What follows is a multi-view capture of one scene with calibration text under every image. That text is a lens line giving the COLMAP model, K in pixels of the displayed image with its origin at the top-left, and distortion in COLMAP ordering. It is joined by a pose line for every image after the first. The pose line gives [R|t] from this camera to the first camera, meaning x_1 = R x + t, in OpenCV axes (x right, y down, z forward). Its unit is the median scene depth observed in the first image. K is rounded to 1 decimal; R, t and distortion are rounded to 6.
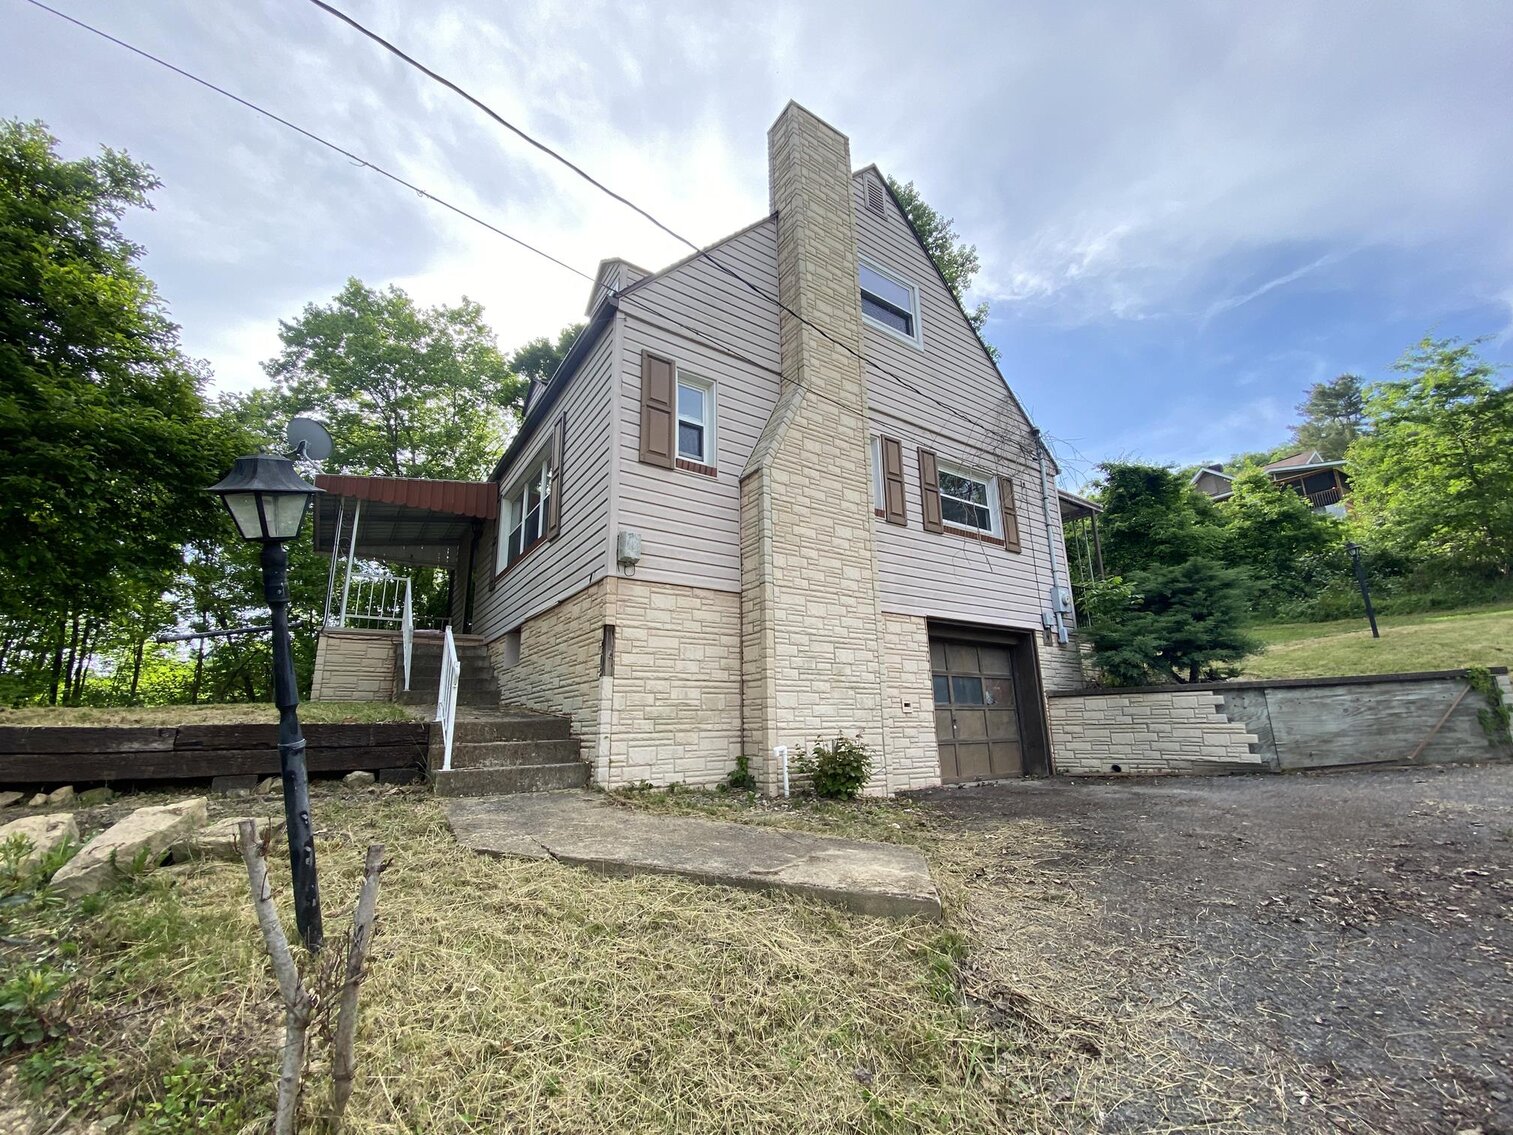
lens RADIAL K [[612.6, 0, 749.6], [0, 612.6, 580.8], [0, 0, 1]] dist [0.041718, -0.035479]
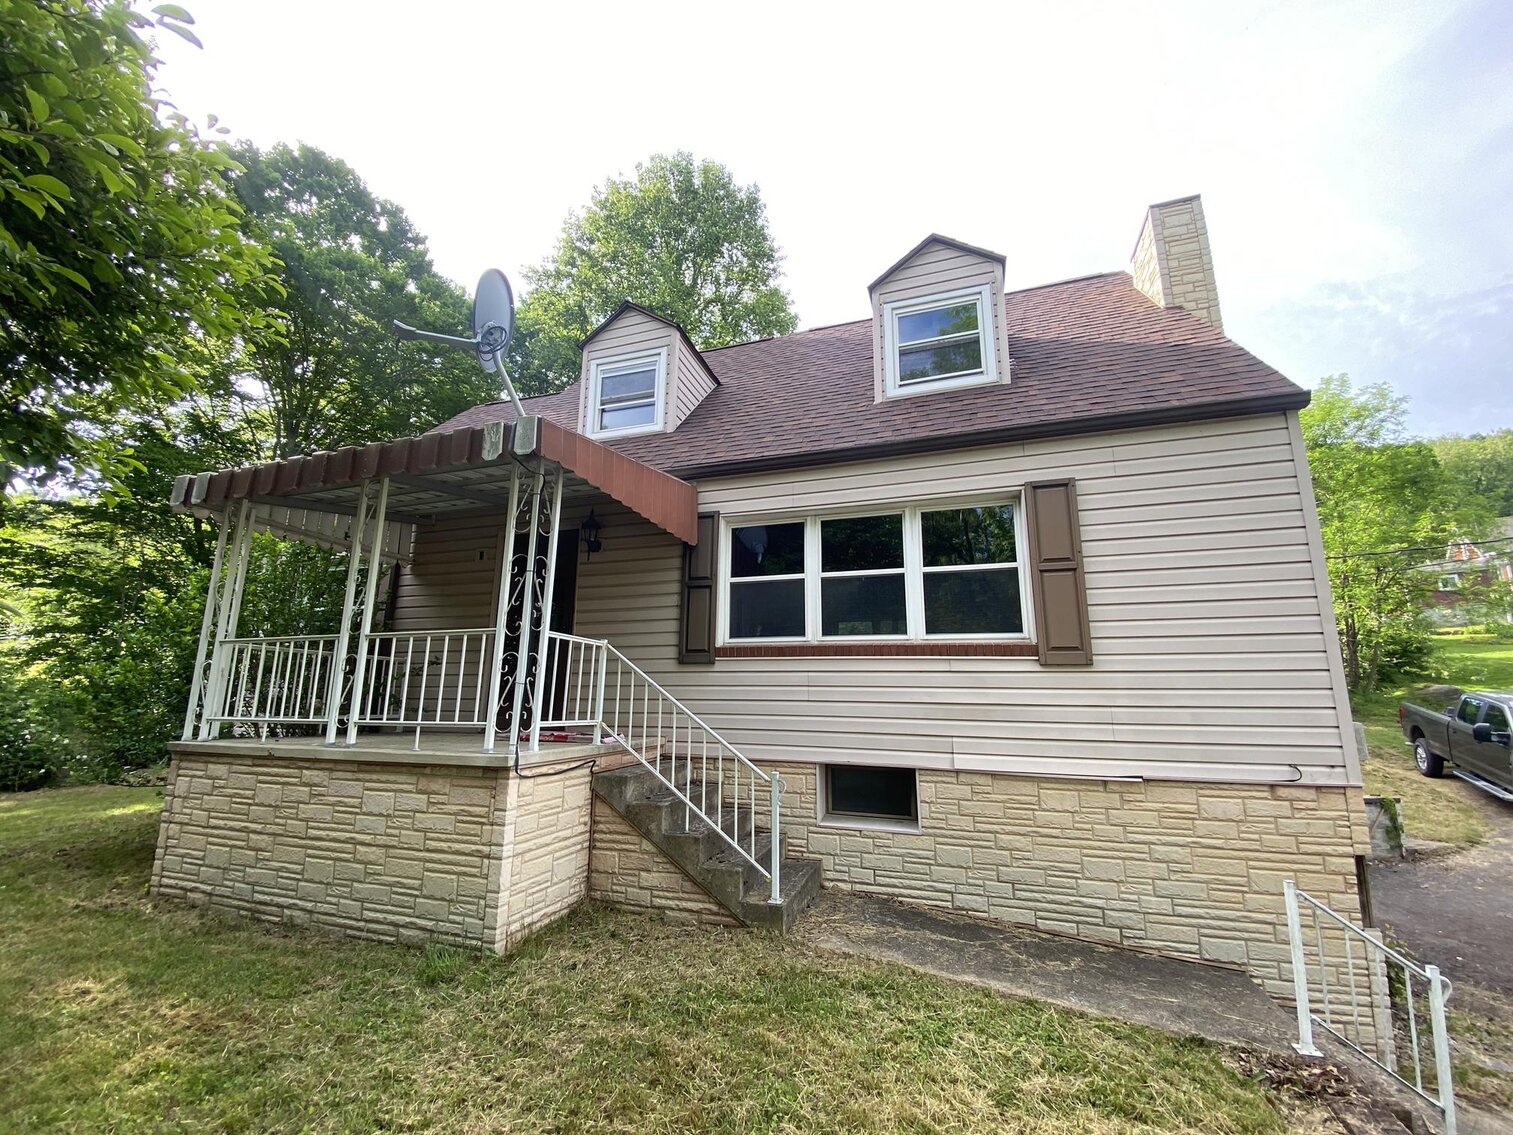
lens RADIAL K [[612.6, 0, 749.6], [0, 612.6, 580.8], [0, 0, 1]] dist [0.041718, -0.035479]
pose [[0.798089, 0.149310, 0.583746, -0.807487], [-0.170232, 0.985216, -0.019259, -0.070806], [-0.577992, -0.084002, 0.811708, 0.526087]]
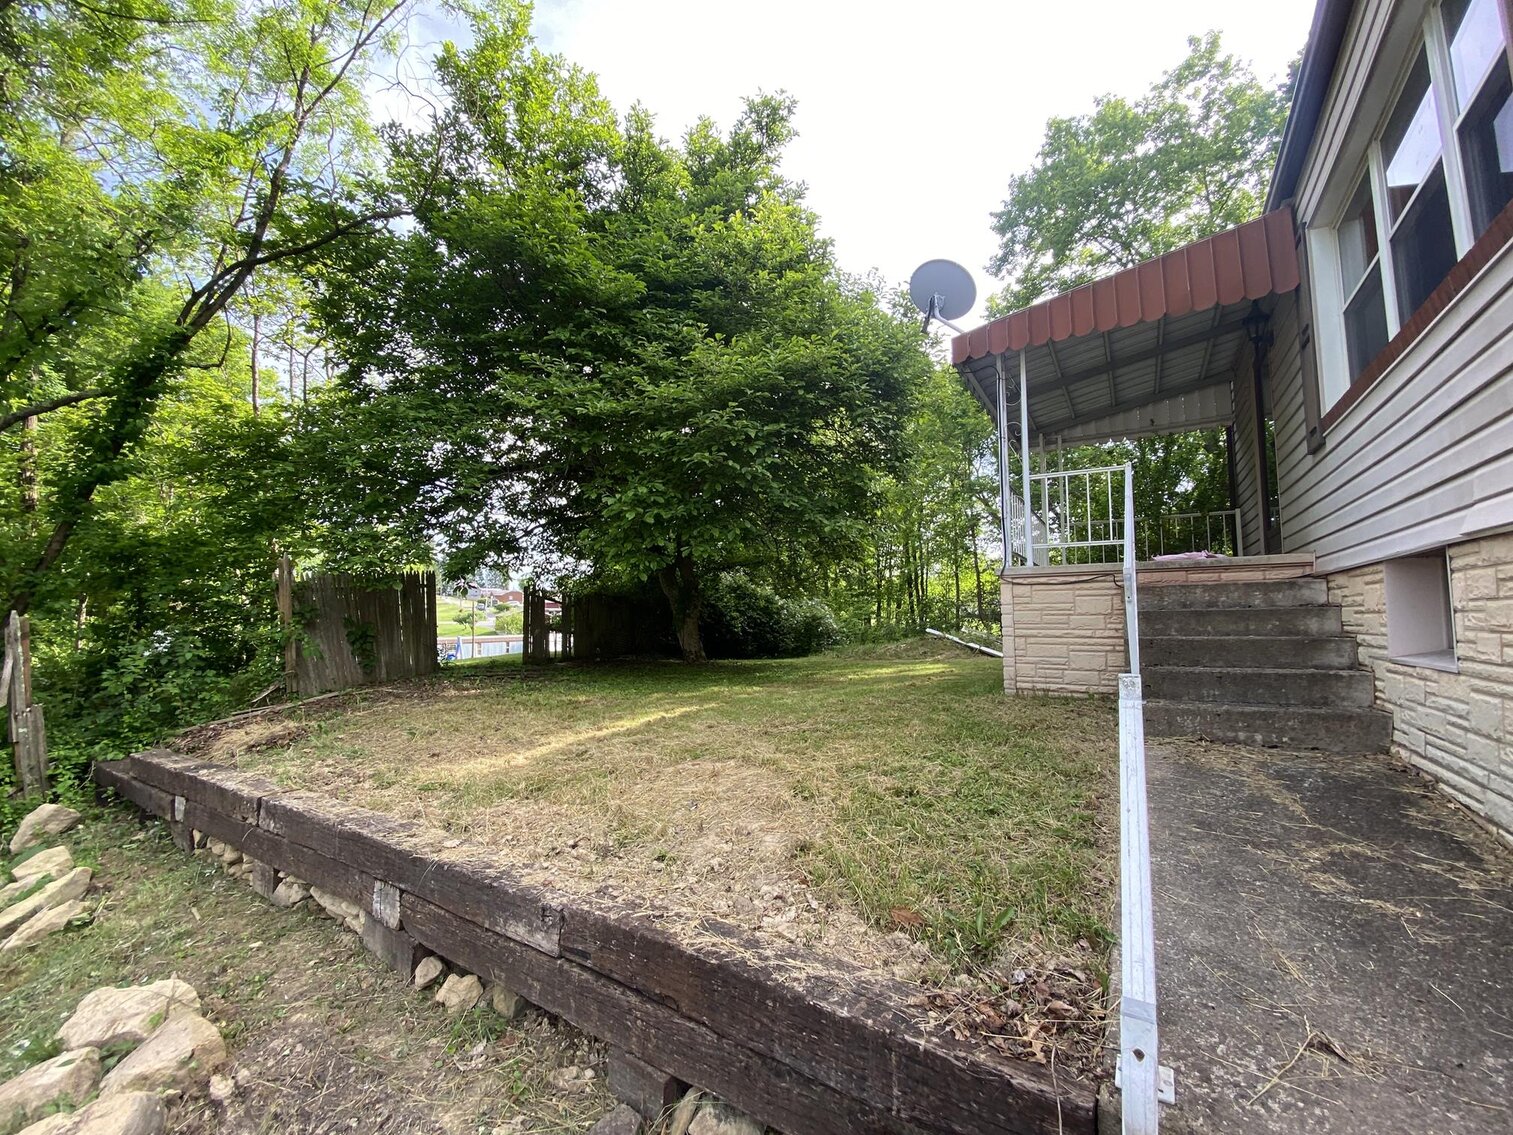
lens RADIAL K [[614.6, 0, 751.8], [0, 614.6, 574.4], [0, 0, 1]] dist [0.021011, -0.020278]
pose [[0.407130, -0.048081, -0.912104, -0.203753], [0.213955, 0.975849, 0.044060, -0.004629], [0.887957, -0.213087, 0.407585, 0.488350]]
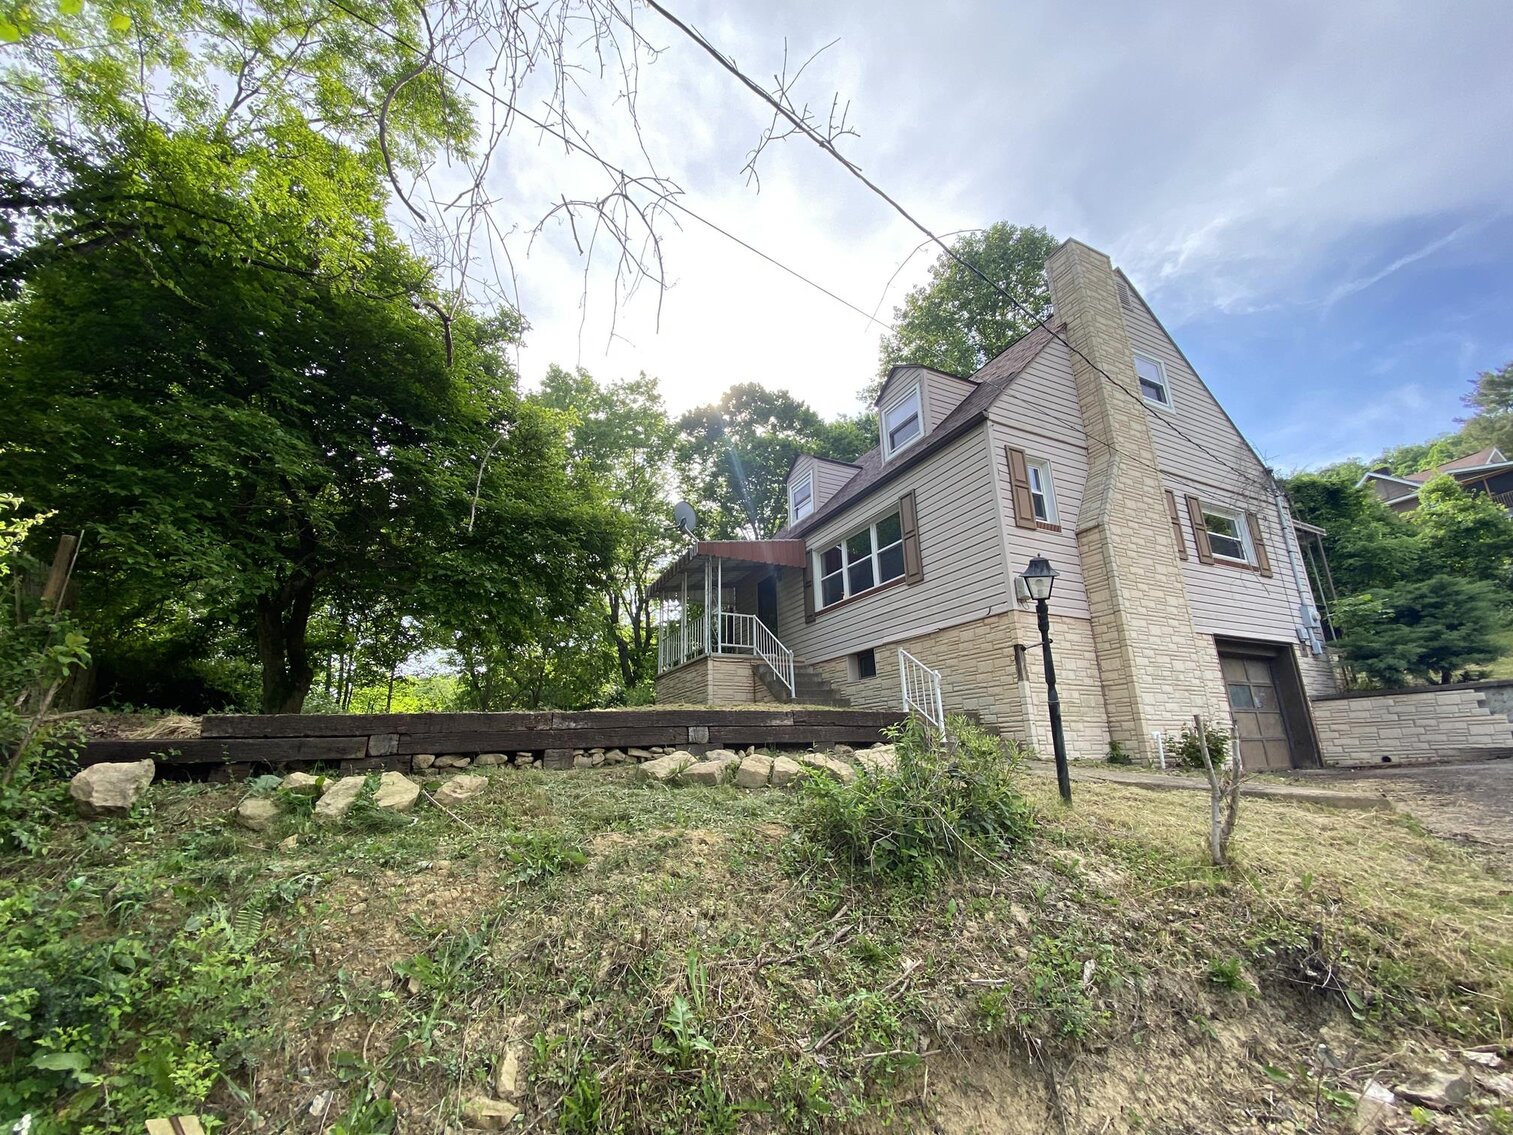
lens RADIAL K [[613.8, 0, 749.5], [0, 613.8, 580.8], [0, 0, 1]] dist [0.019905, -0.020095]
pose [[0.988967, -0.040905, -0.142377, -0.394664], [0.034326, 0.998240, -0.048361, -0.017109], [0.144104, 0.042940, 0.988630, -0.307197]]
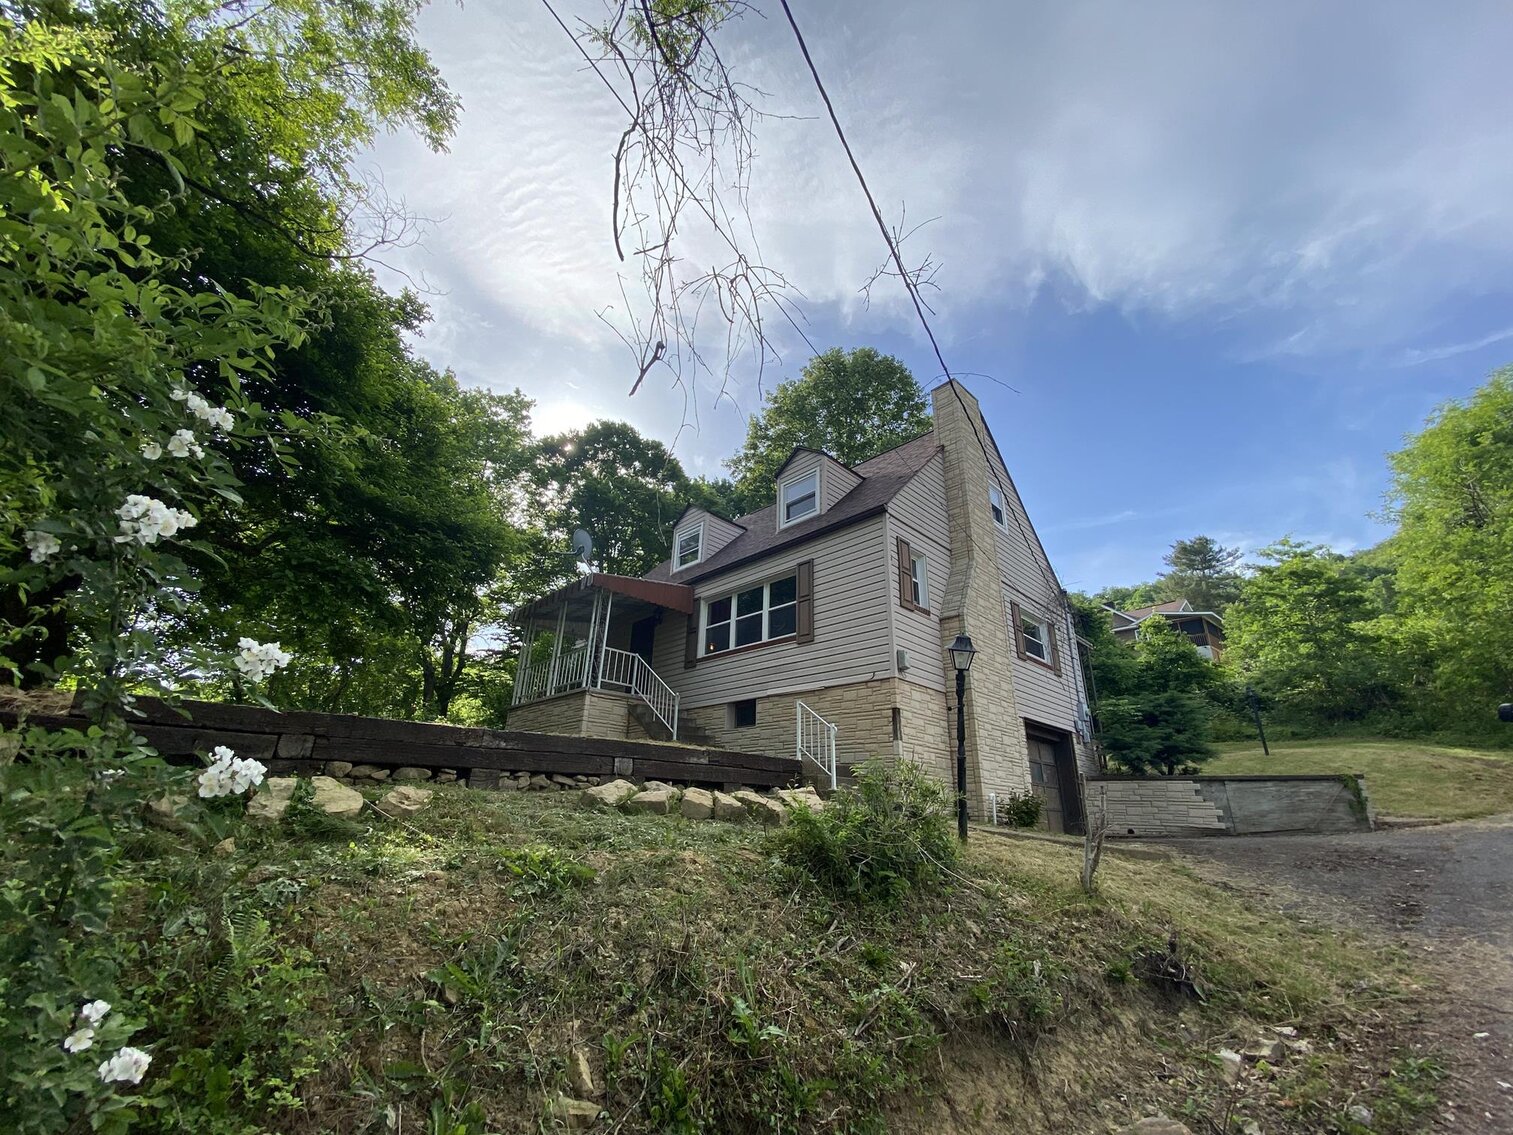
lens RADIAL K [[614.6, 0, 751.8], [0, 614.6, 574.4], [0, 0, 1]] dist [0.021011, -0.020278]
pose [[0.983193, 0.112011, 0.144171, -0.546923], [-0.090486, 0.984830, -0.148064, -0.000999], [-0.158568, 0.132530, 0.978413, -0.357461]]
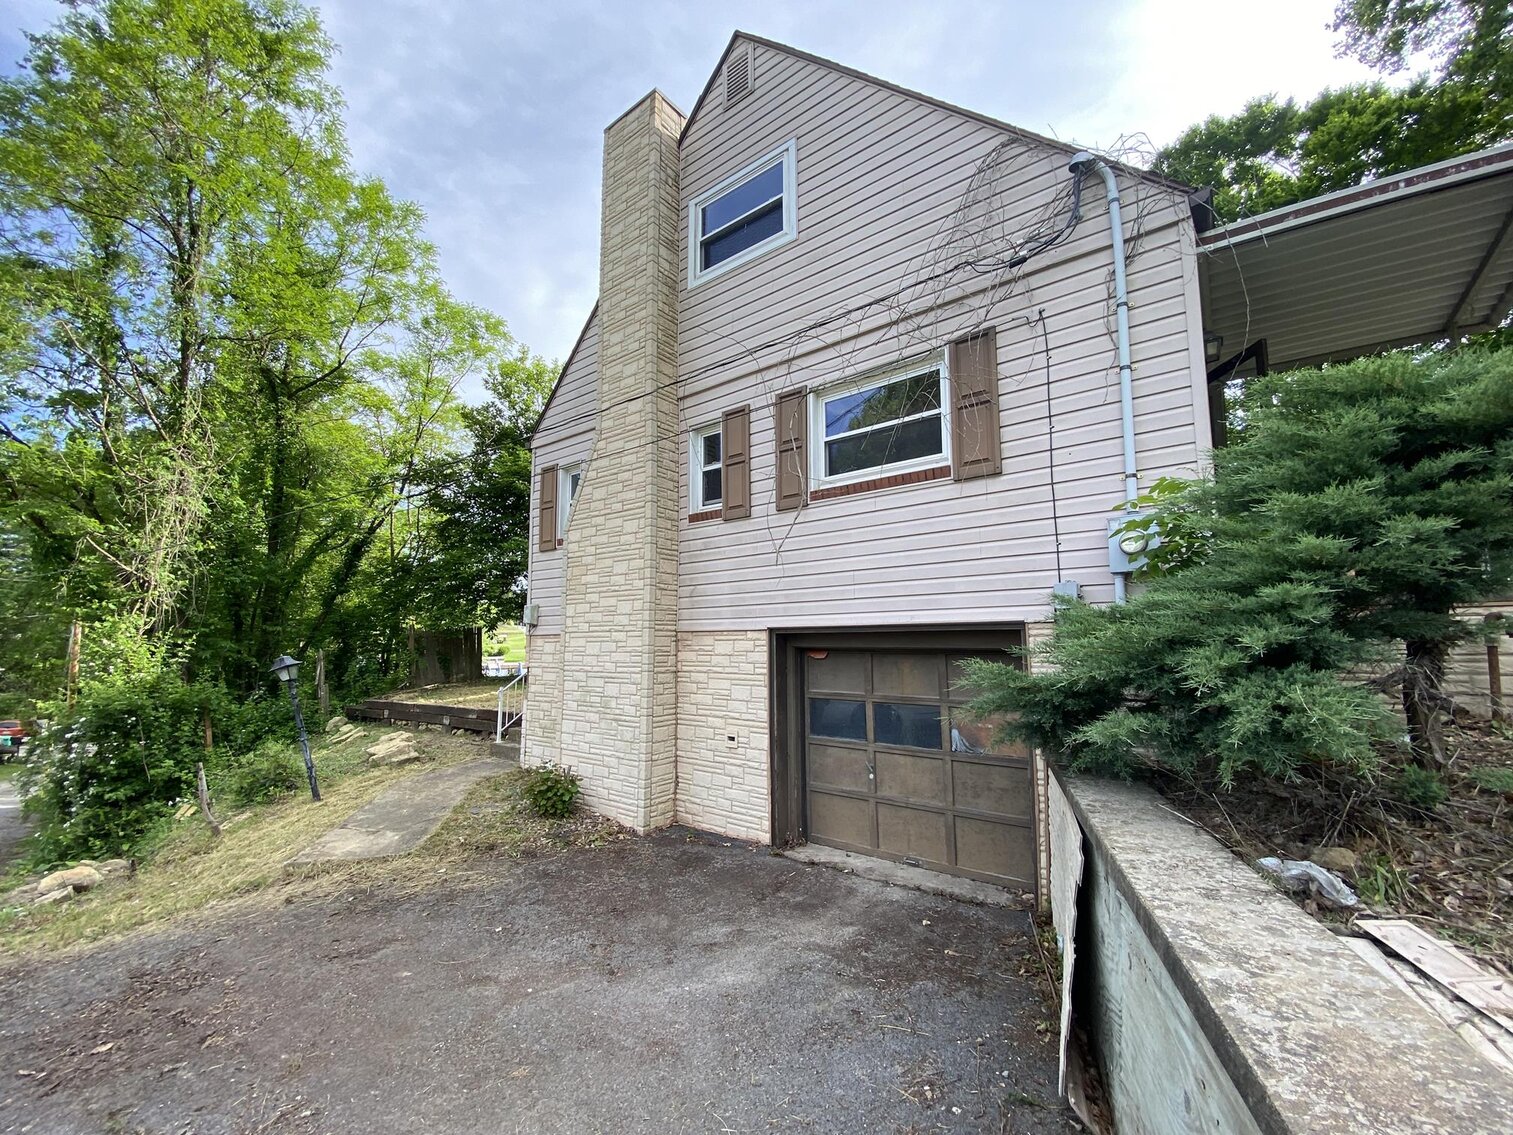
lens RADIAL K [[614.6, 0, 751.8], [0, 614.6, 574.4], [0, 0, 1]] dist [0.021011, -0.020278]
pose [[0.304733, -0.093887, -0.947799, 0.918169], [0.222483, 0.974616, -0.025012, 0.005120], [0.926088, -0.203247, 0.317886, 0.666790]]
